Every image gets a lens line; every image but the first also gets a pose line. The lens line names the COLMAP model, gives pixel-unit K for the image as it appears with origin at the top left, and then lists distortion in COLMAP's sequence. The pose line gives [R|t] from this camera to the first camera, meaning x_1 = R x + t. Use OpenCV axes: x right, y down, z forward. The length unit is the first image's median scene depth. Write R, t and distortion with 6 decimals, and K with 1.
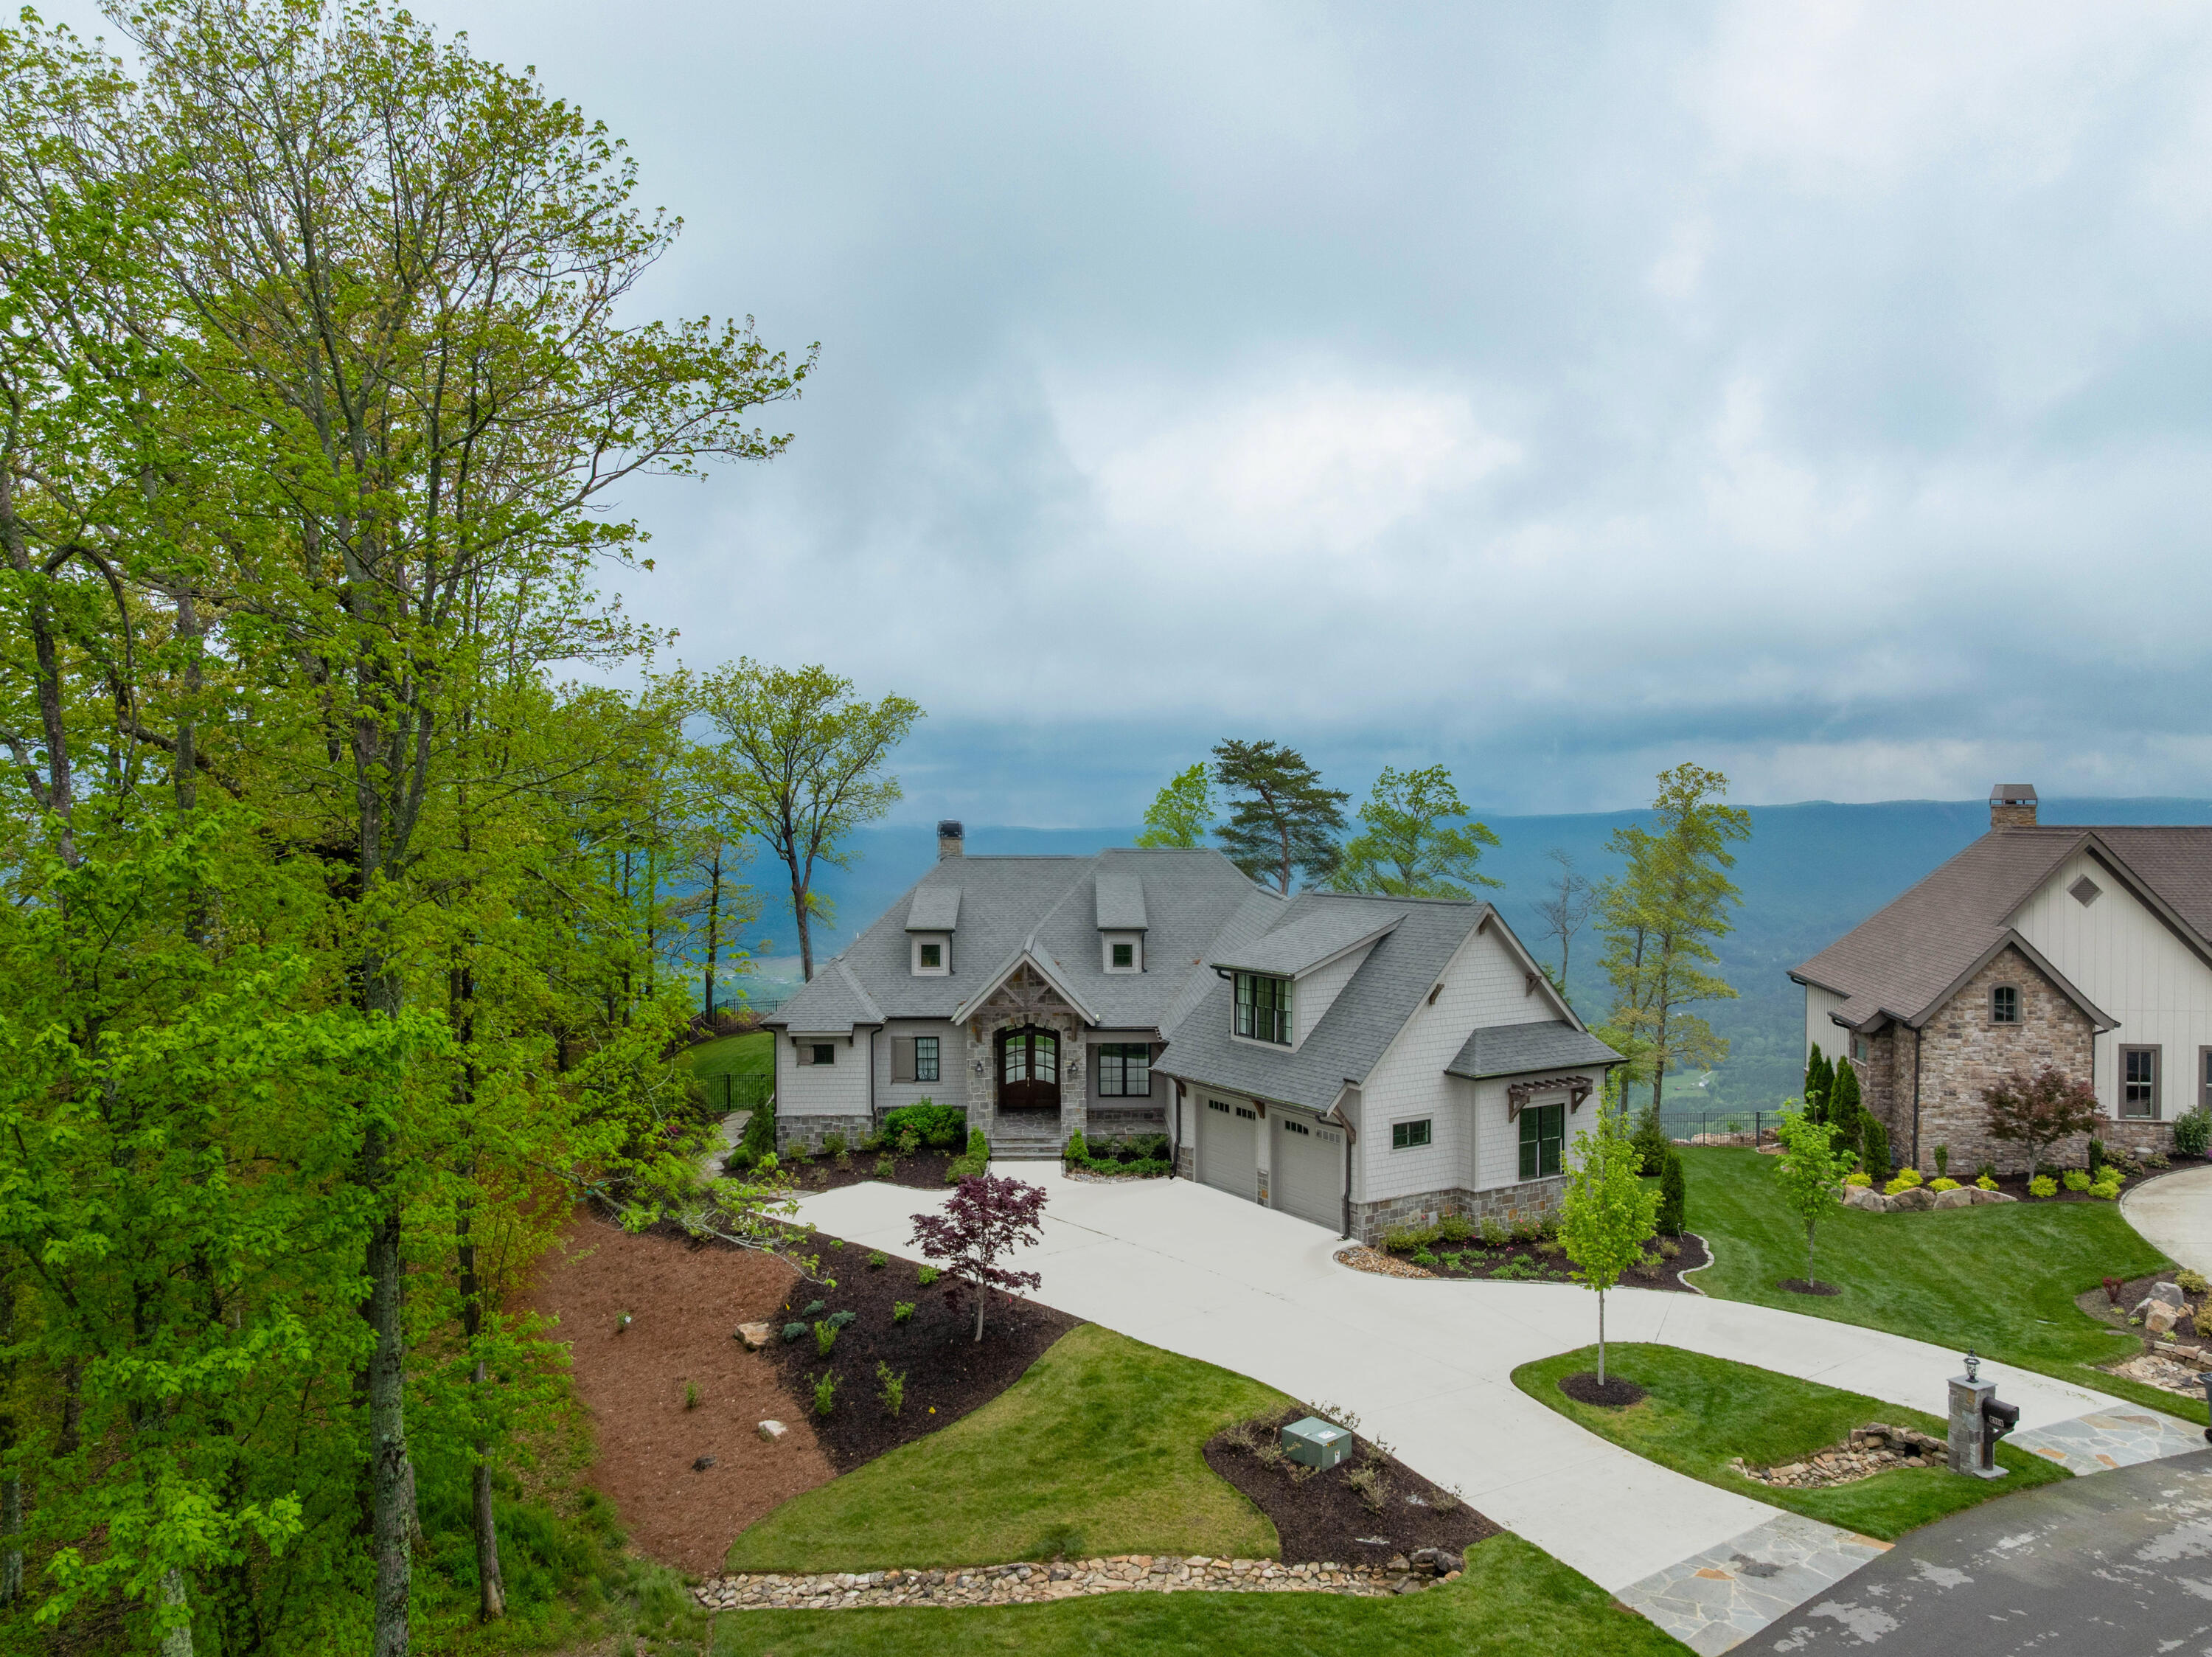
lens RADIAL K [[1568.3, 0, 1106.0], [0, 1568.3, 828.5], [0, 0, 1]] dist [-0.049952, 0.028193]
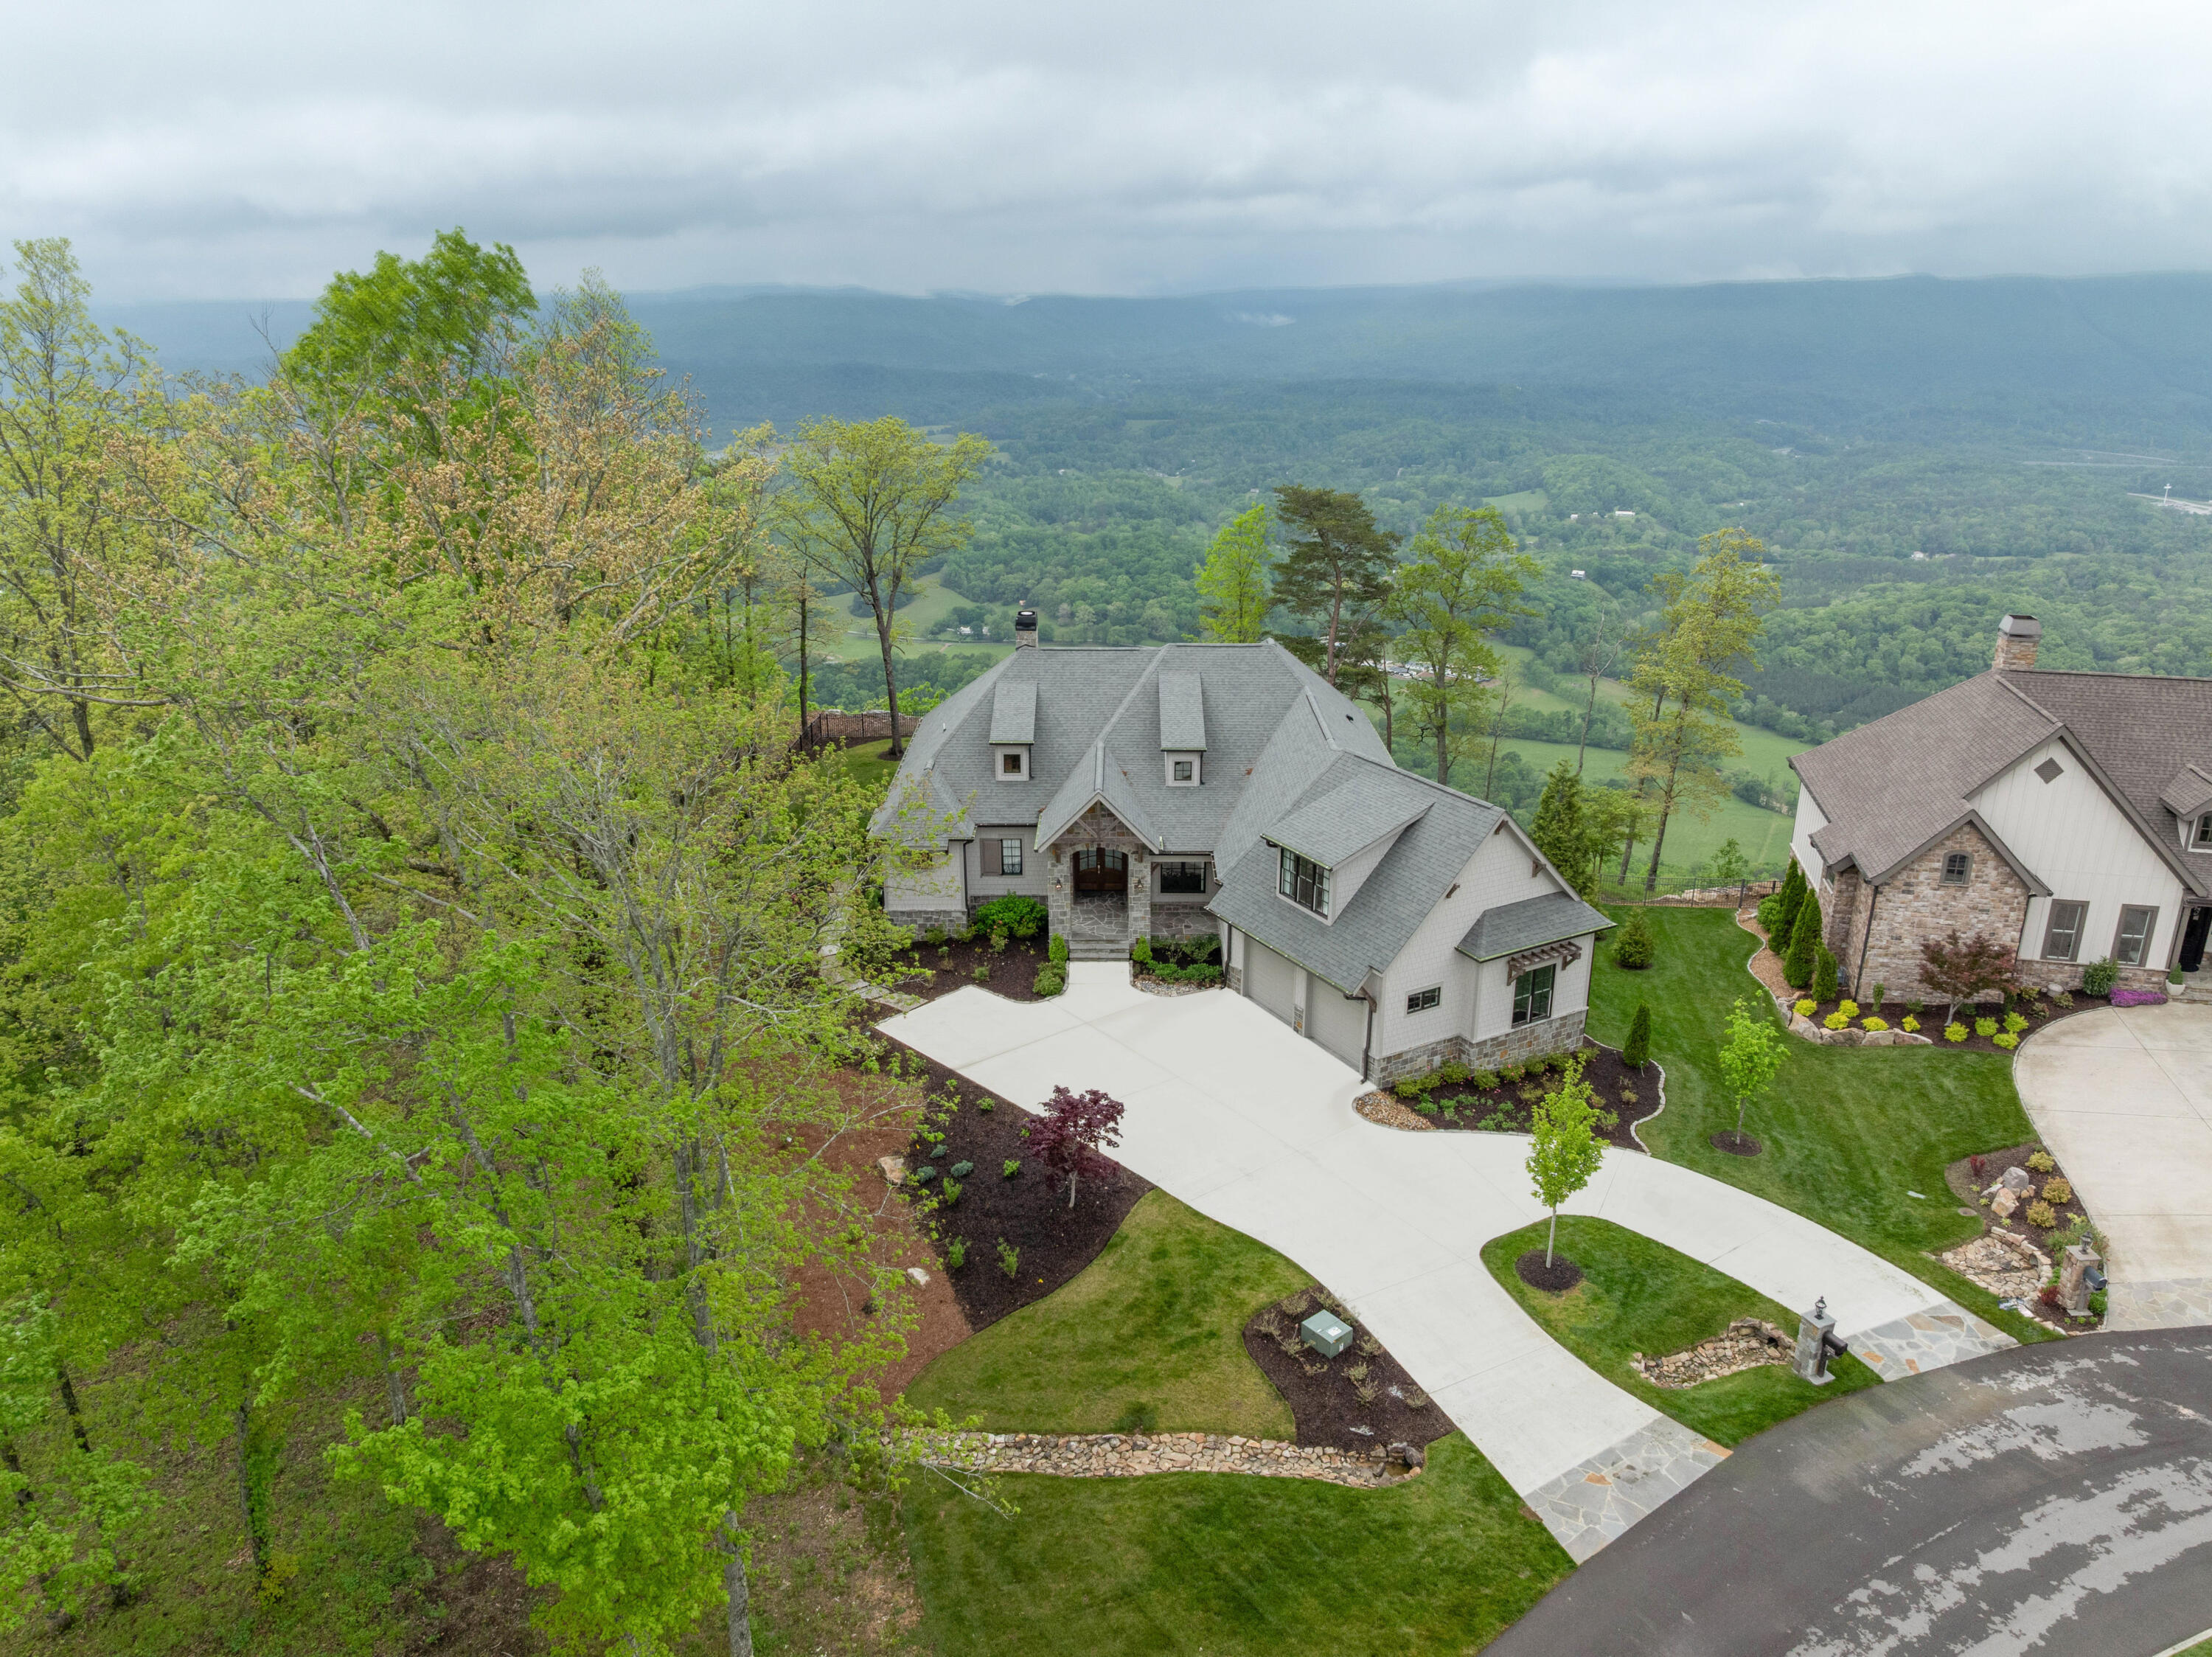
lens RADIAL K [[1561.5, 0, 1106.0], [0, 1561.5, 828.5], [0, 0, 1]] dist [-0.033442, -0.003245]
pose [[0.999522, 0.011879, -0.028540, -0.016429], [-0.002164, 0.947845, 0.318726, -0.314268], [0.030838, -0.318511, 0.947417, -0.103809]]
